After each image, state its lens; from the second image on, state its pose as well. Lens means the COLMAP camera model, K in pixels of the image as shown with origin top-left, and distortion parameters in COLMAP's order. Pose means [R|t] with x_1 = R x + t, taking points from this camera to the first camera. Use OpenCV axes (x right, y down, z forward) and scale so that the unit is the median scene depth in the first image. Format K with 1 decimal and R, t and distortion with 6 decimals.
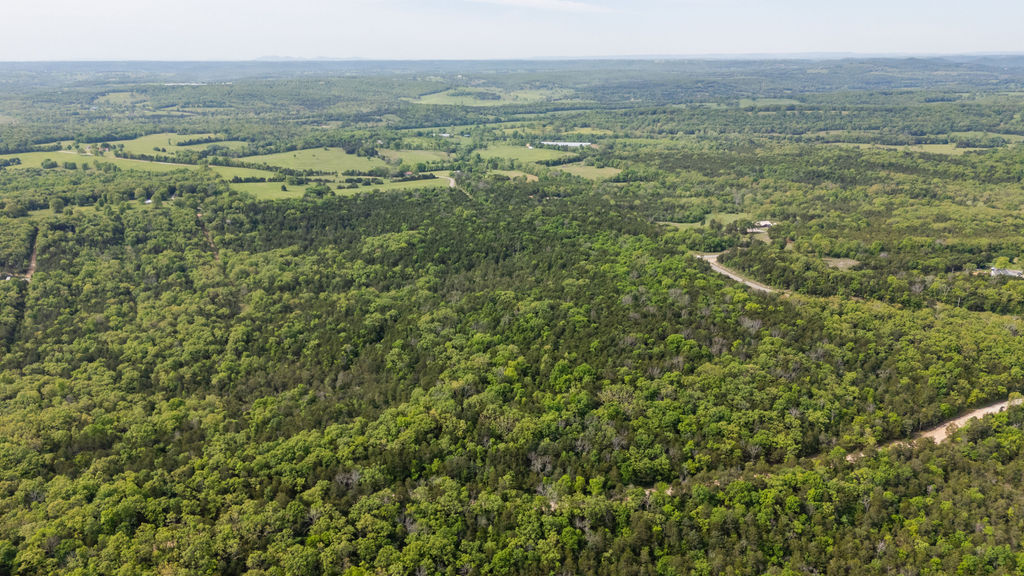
lens RADIAL K [[750.8, 0, 515.0], [0, 750.8, 288.9], [0, 0, 1]] dist [0.072055, -0.068834]
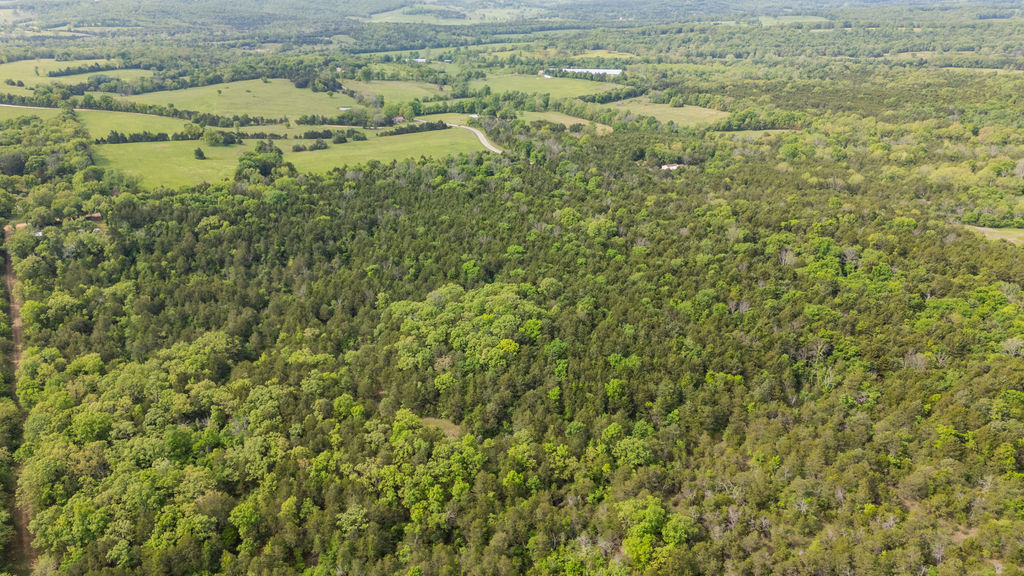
lens RADIAL K [[752.3, 0, 514.8], [0, 752.3, 291.4], [0, 0, 1]] dist [0.065249, -0.055716]
pose [[0.997299, -0.025618, 0.068841, -0.071048], [0.019144, 0.995473, 0.093097, -0.050553], [-0.070915, -0.091528, 0.993274, 0.259345]]
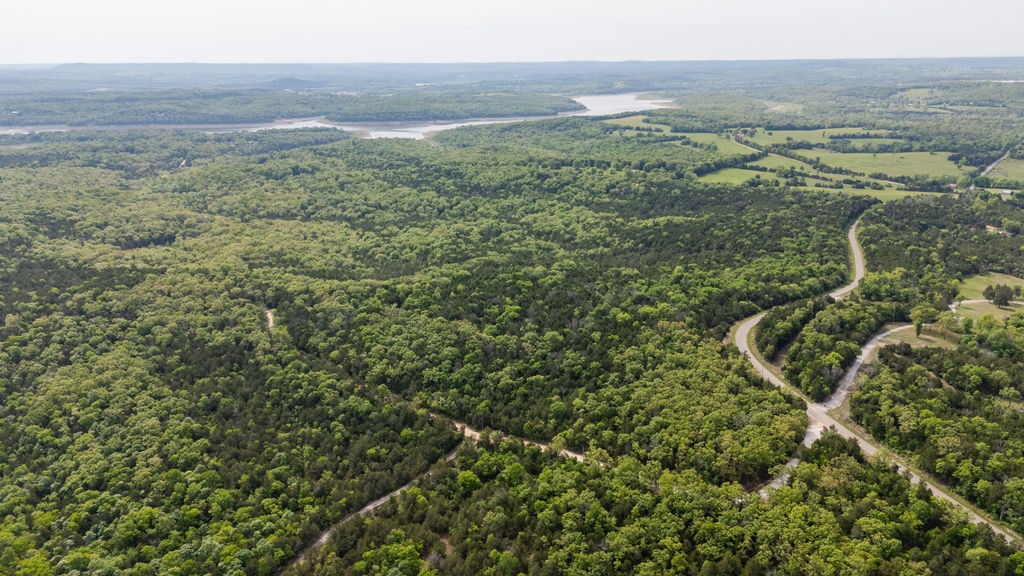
lens RADIAL K [[752.3, 0, 514.8], [0, 752.3, 291.4], [0, 0, 1]] dist [0.065249, -0.055716]
pose [[0.486483, 0.256716, -0.835124, 0.299237], [-0.250228, 0.956756, 0.148340, -0.033202], [0.837091, 0.136806, 0.529682, 0.103990]]
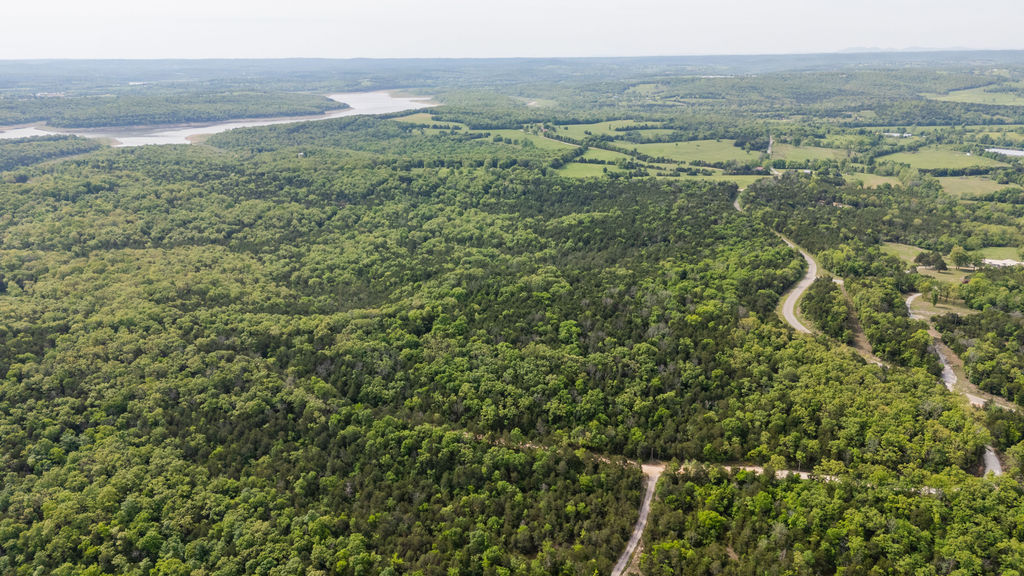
lens RADIAL K [[750.8, 0, 515.0], [0, 750.8, 288.9], [0, 0, 1]] dist [0.072055, -0.068834]
pose [[0.757412, 0.191013, -0.624372, 0.208361], [-0.185204, 0.979827, 0.075090, -0.012241], [0.626120, 0.058762, 0.777510, 0.035134]]
